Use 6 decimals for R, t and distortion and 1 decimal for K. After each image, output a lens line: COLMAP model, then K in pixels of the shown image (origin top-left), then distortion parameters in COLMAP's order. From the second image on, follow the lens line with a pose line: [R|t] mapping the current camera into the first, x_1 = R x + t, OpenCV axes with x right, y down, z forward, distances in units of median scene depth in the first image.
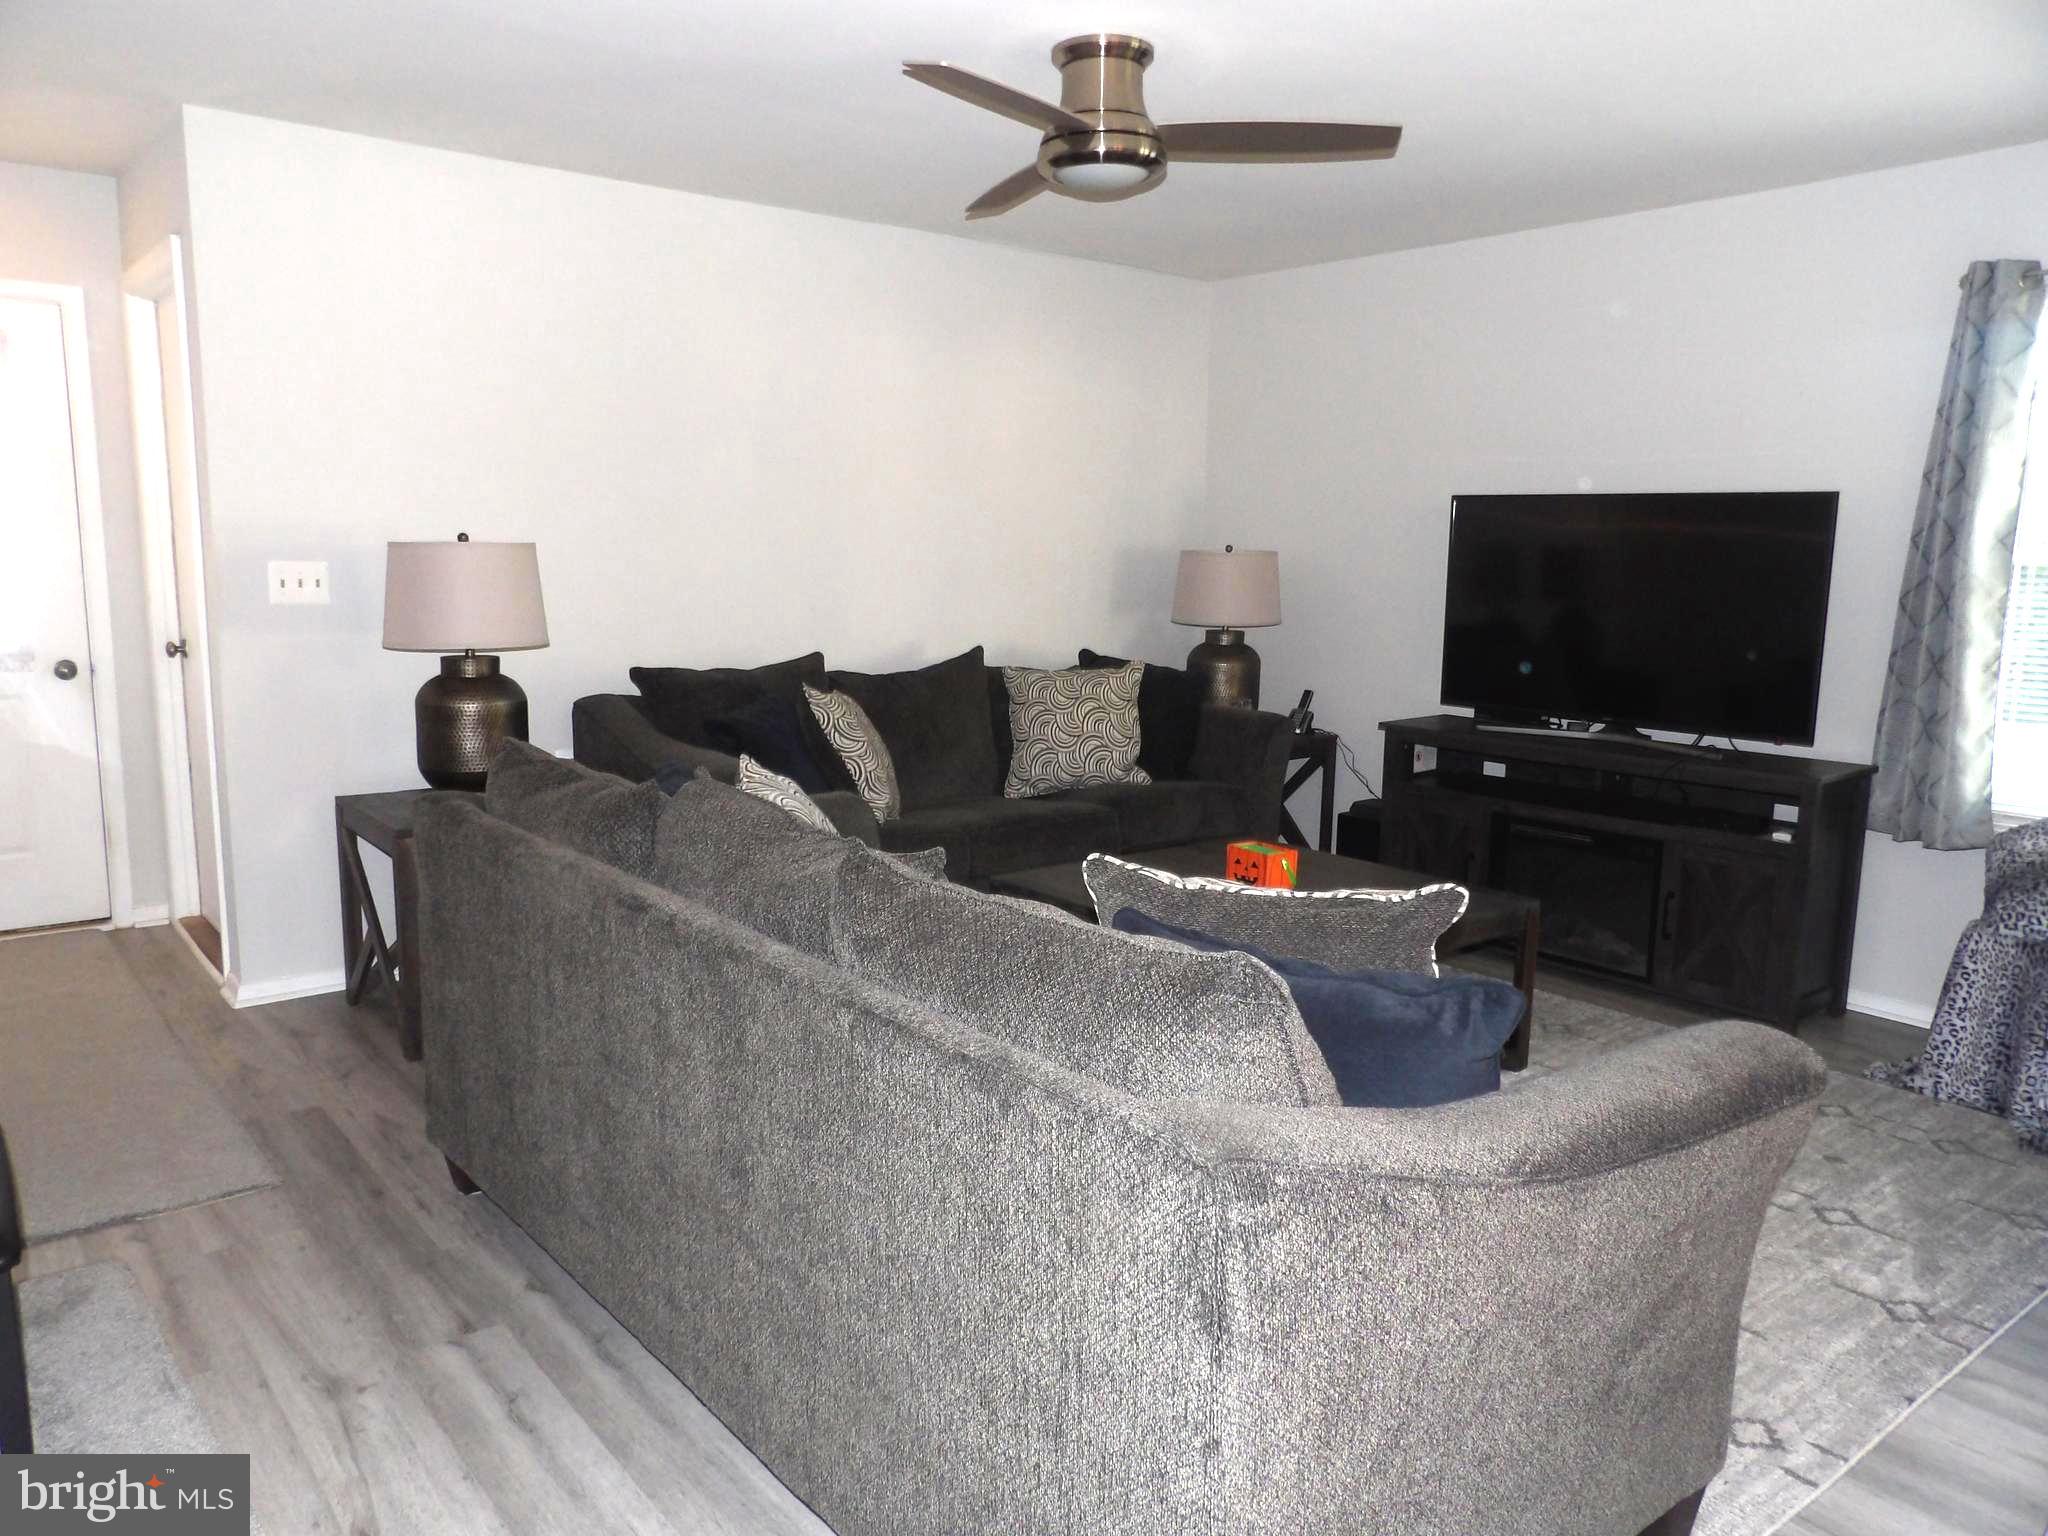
lens RADIAL K [[1463.8, 0, 1013.7], [0, 1463.8, 761.4], [0, 0, 1]] dist [-0.012462, 0.018709]
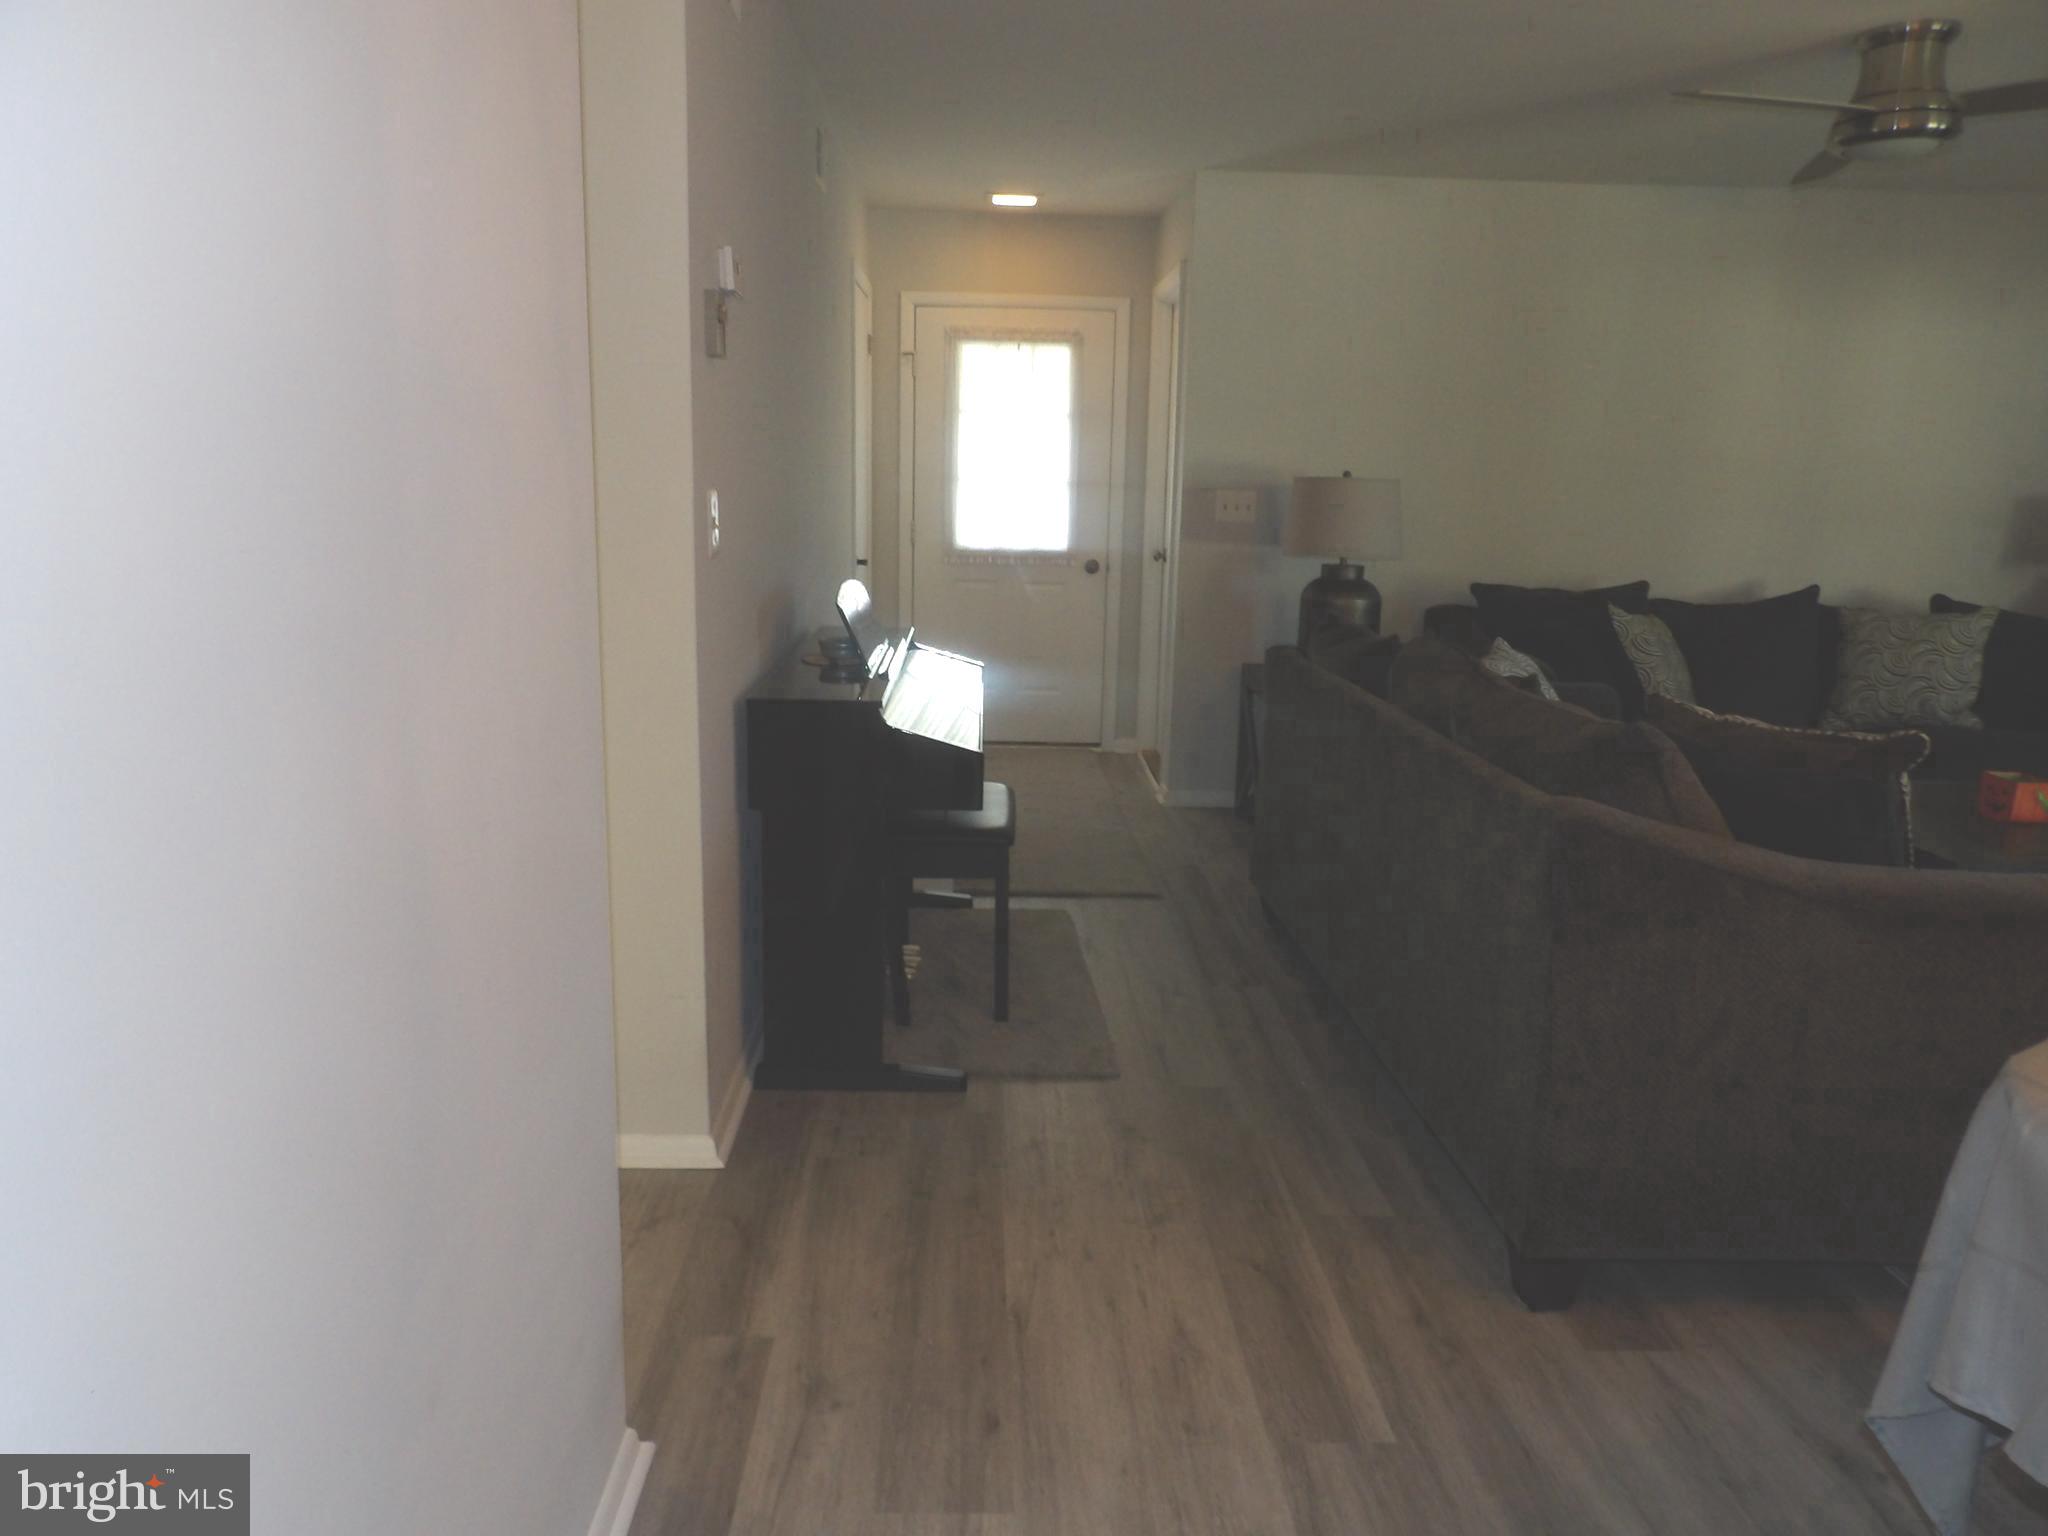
lens RADIAL K [[1463.8, 0, 1030.7], [0, 1463.8, 763.5], [0, 0, 1]] dist [-0.012462, 0.018709]
pose [[0.804856, 0.121263, -0.580950, 0.173895], [-0.102206, 0.992599, 0.065591, 0.044290], [0.584604, 0.006585, 0.811292, -0.215110]]
